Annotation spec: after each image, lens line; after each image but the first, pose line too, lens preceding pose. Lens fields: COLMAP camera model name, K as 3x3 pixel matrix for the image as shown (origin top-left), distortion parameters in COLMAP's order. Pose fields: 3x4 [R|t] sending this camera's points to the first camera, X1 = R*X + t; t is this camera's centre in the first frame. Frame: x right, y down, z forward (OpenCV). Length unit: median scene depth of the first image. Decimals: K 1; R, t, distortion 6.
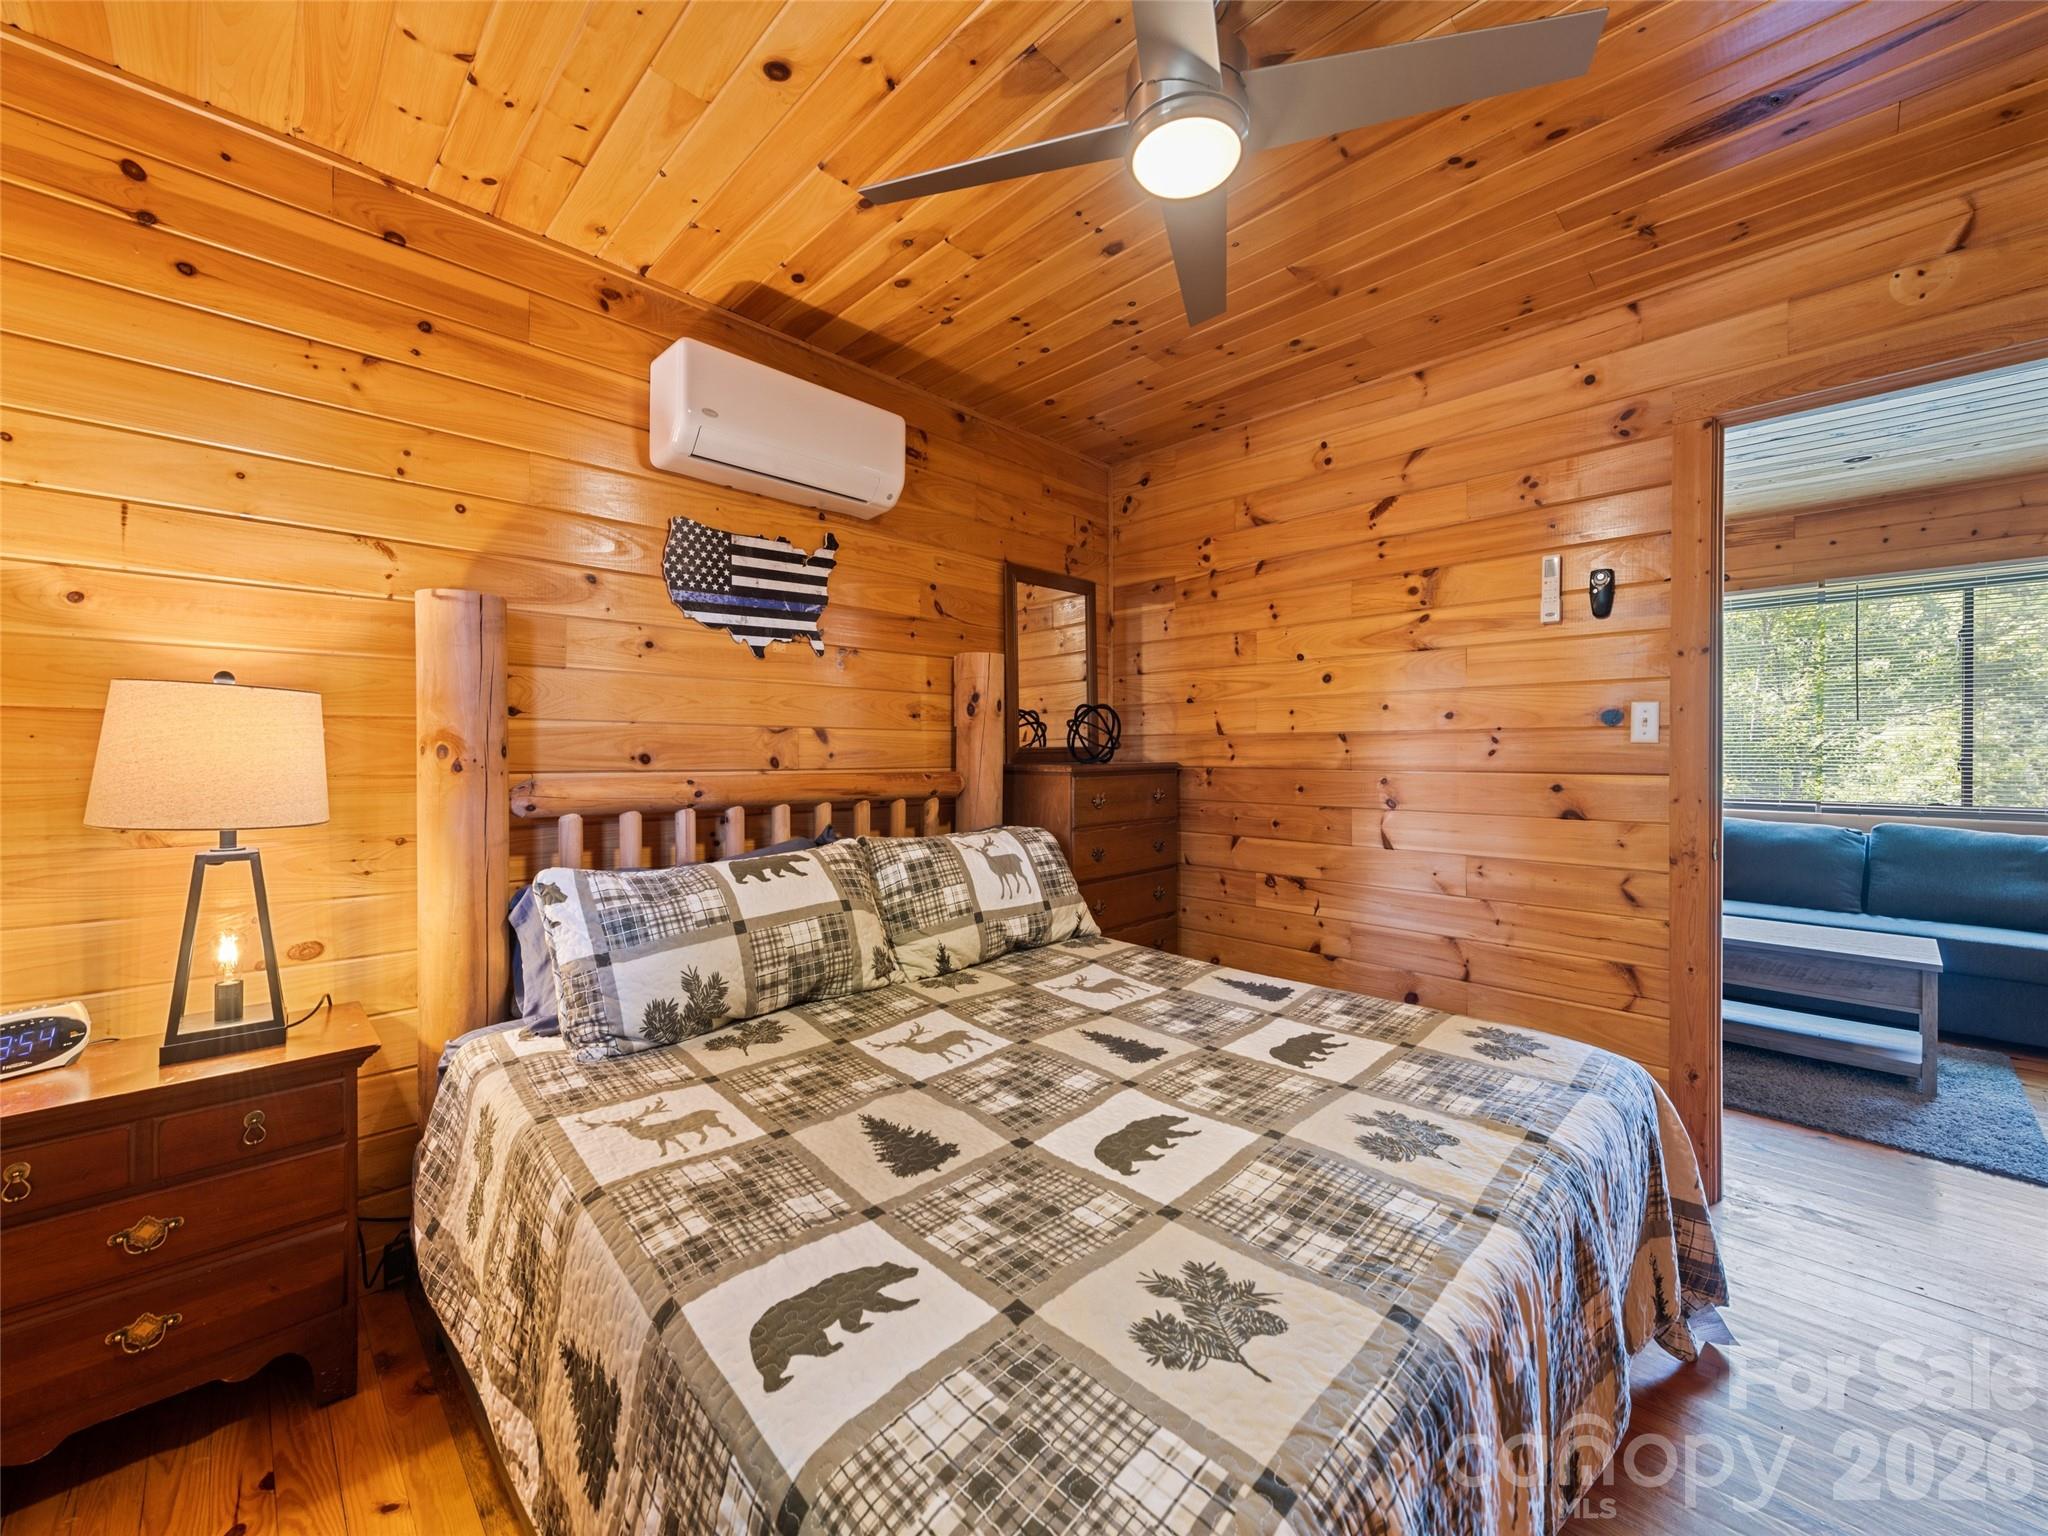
lens RADIAL K [[814.6, 0, 1020.2], [0, 814.6, 754.5], [0, 0, 1]] dist [0.012697, -0.003336]
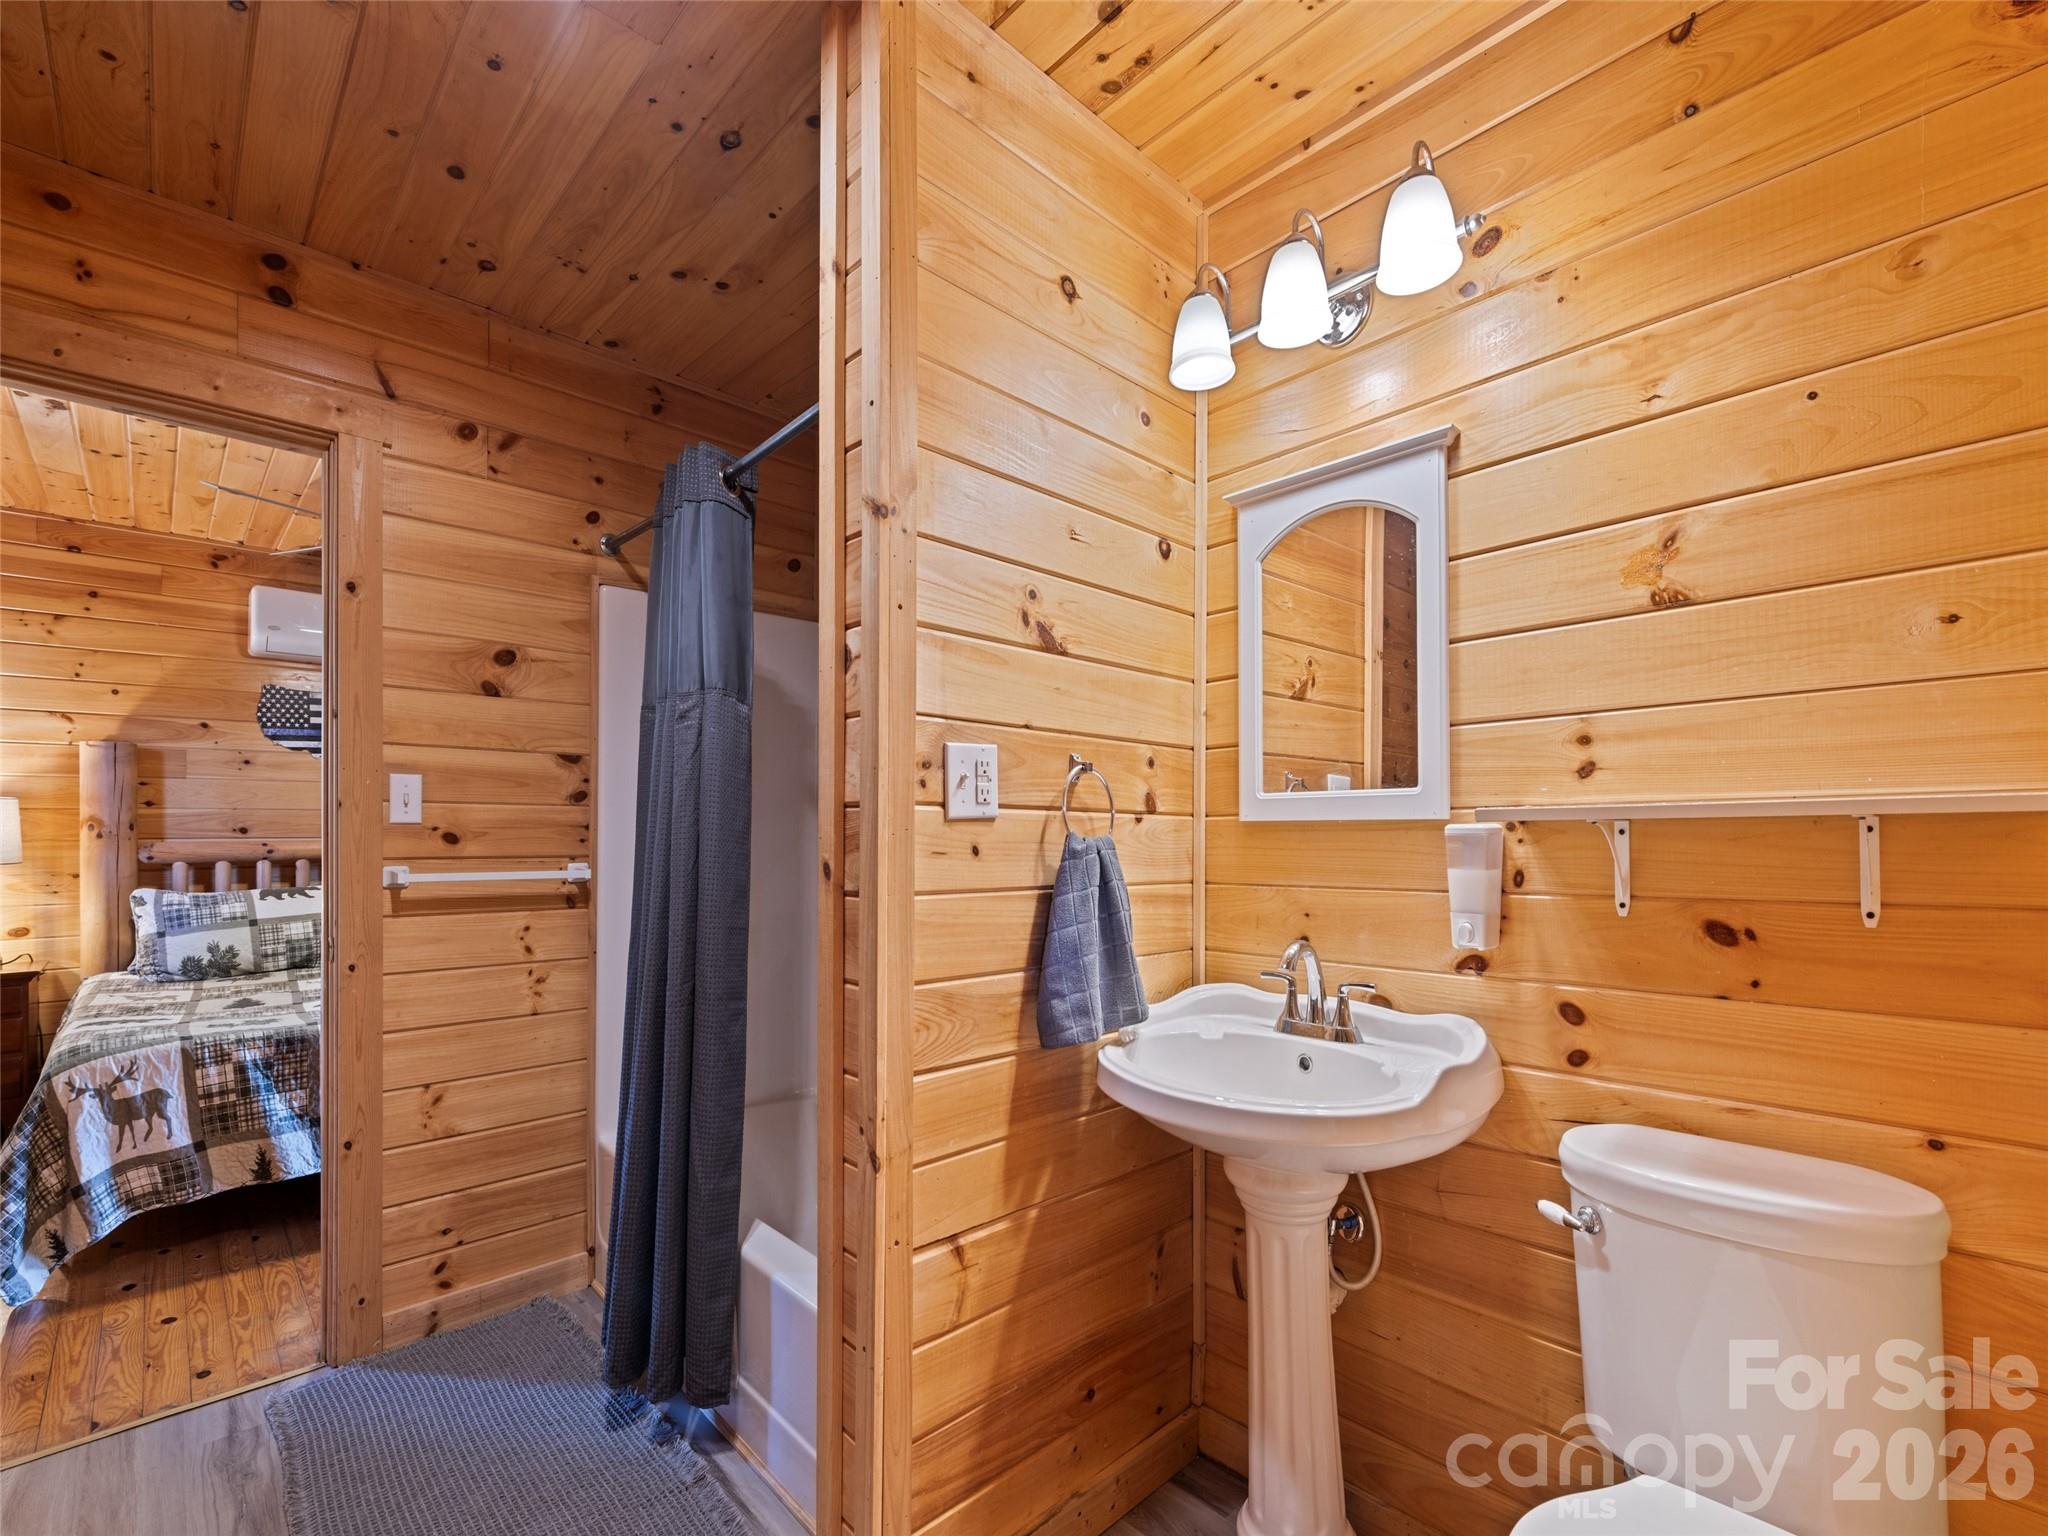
lens RADIAL K [[918.8, 0, 998.6], [0, 918.8, 818.0], [0, 0, 1]] dist [0.008072, 0.000377]
pose [[0.999581, 0.001175, -0.028904, 1.358854], [-0.001308, 0.999989, -0.004589, -0.016868], [0.028899, 0.004625, 0.999572, -1.007431]]
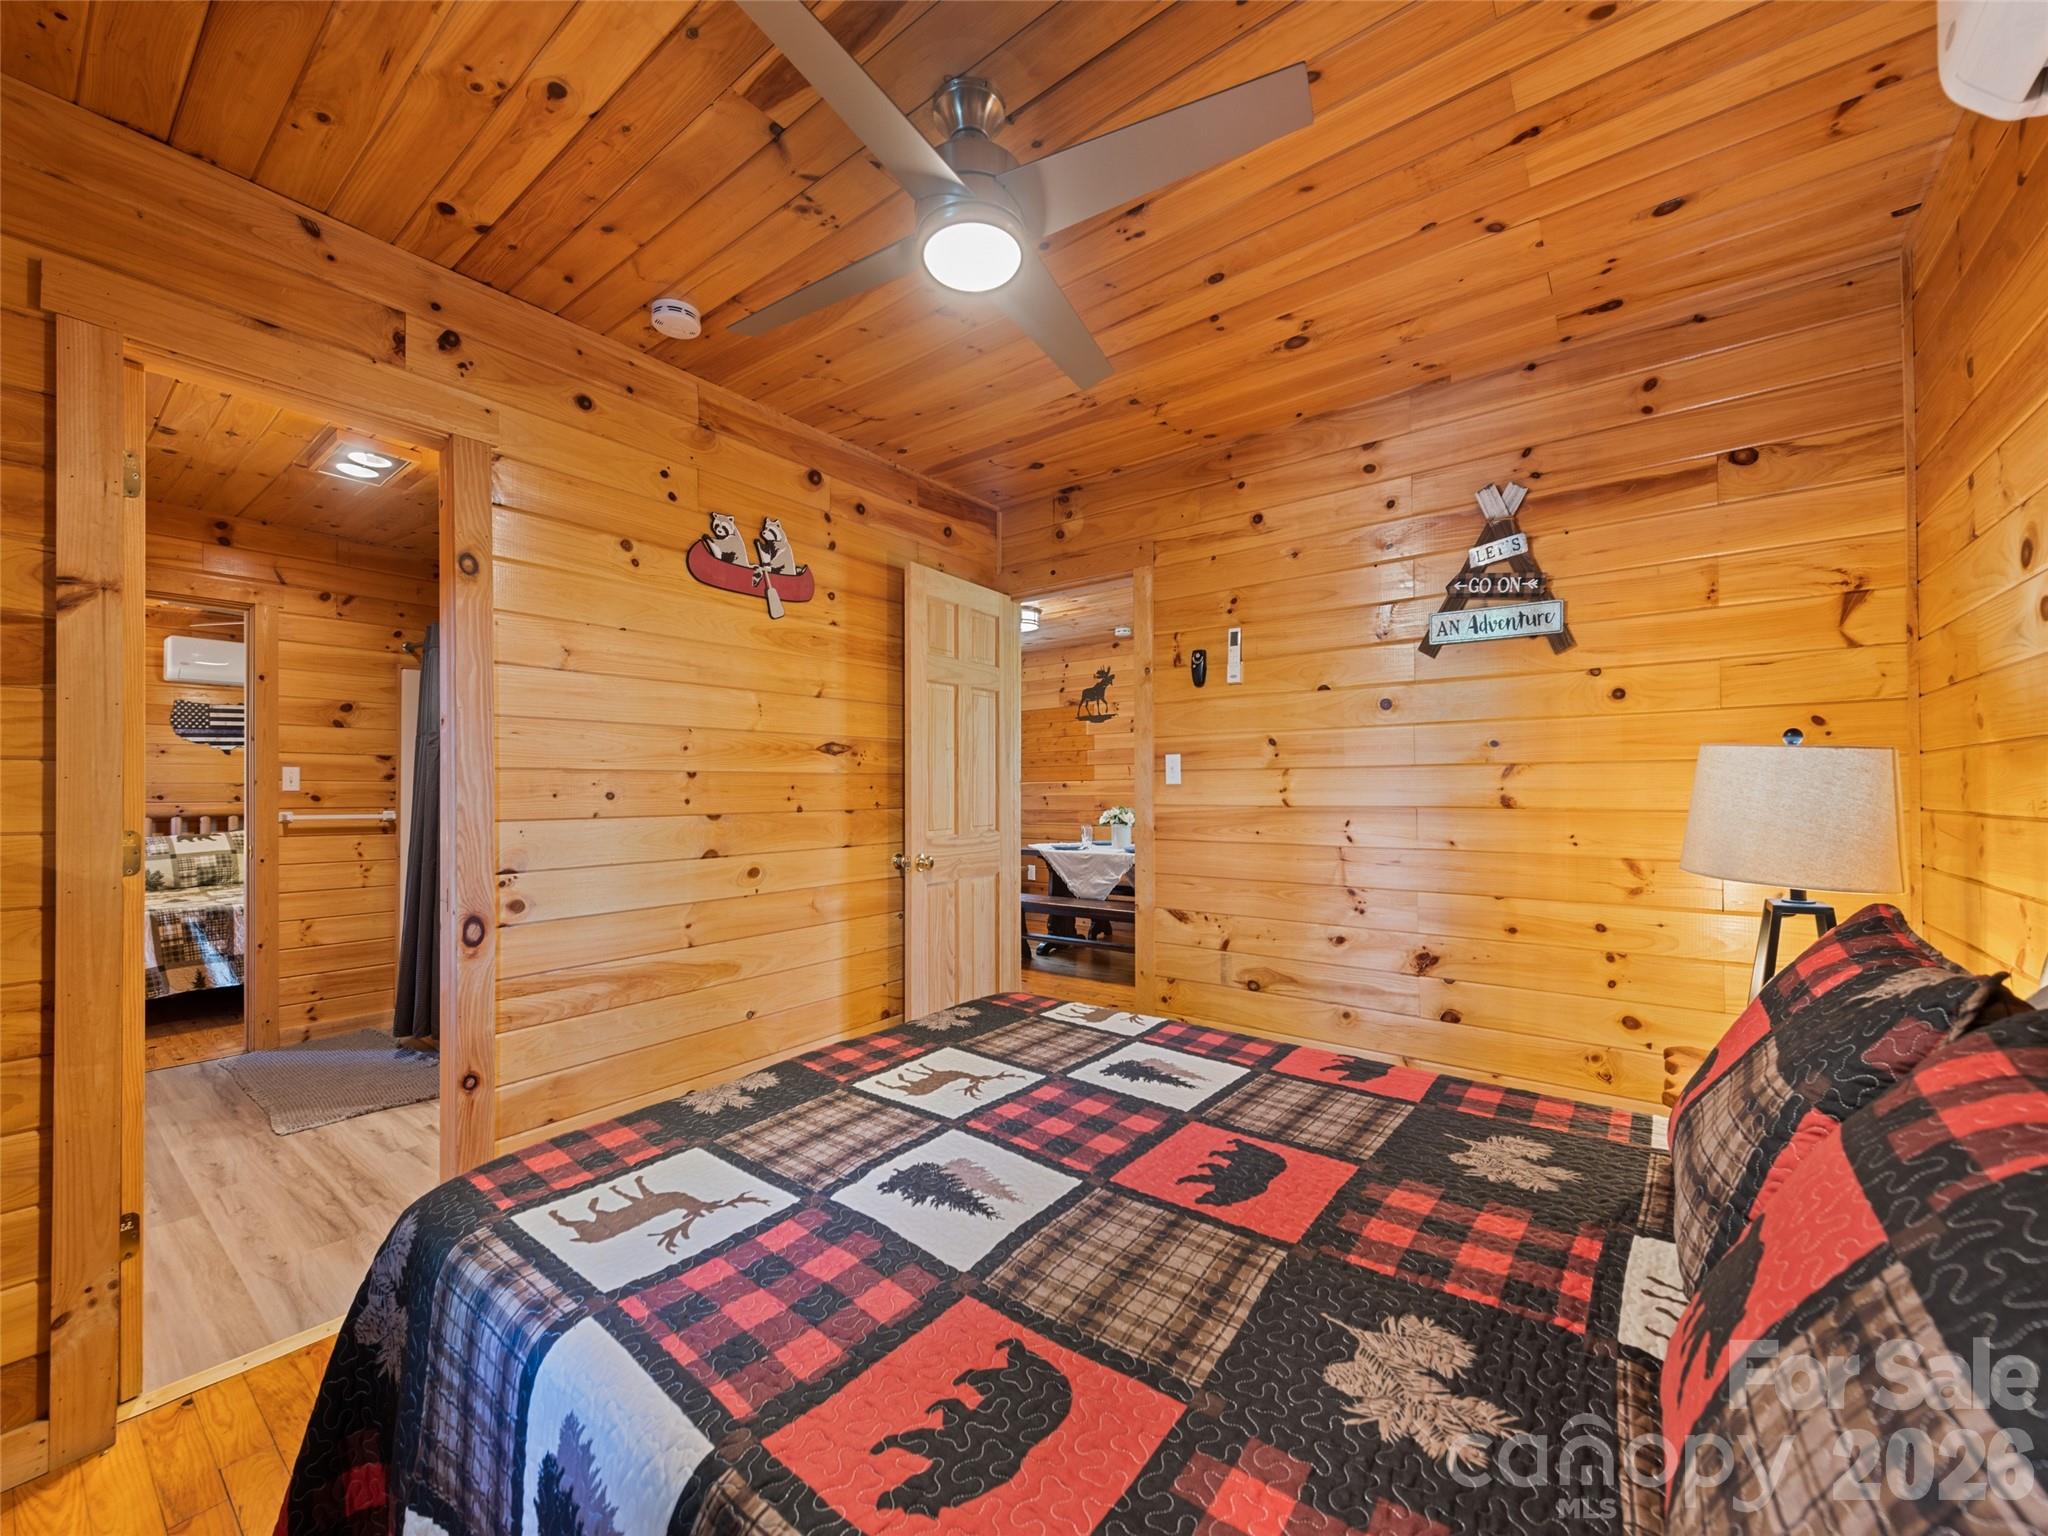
lens RADIAL K [[814.6, 0, 1009.7], [0, 814.6, 786.7], [0, 0, 1]] dist [0.012697, -0.003336]
pose [[0.990913, -0.001309, 0.134496, 2.117416], [0.002109, 0.999981, -0.005808, -0.009480], [-0.134485, 0.006039, 0.990897, -2.194486]]
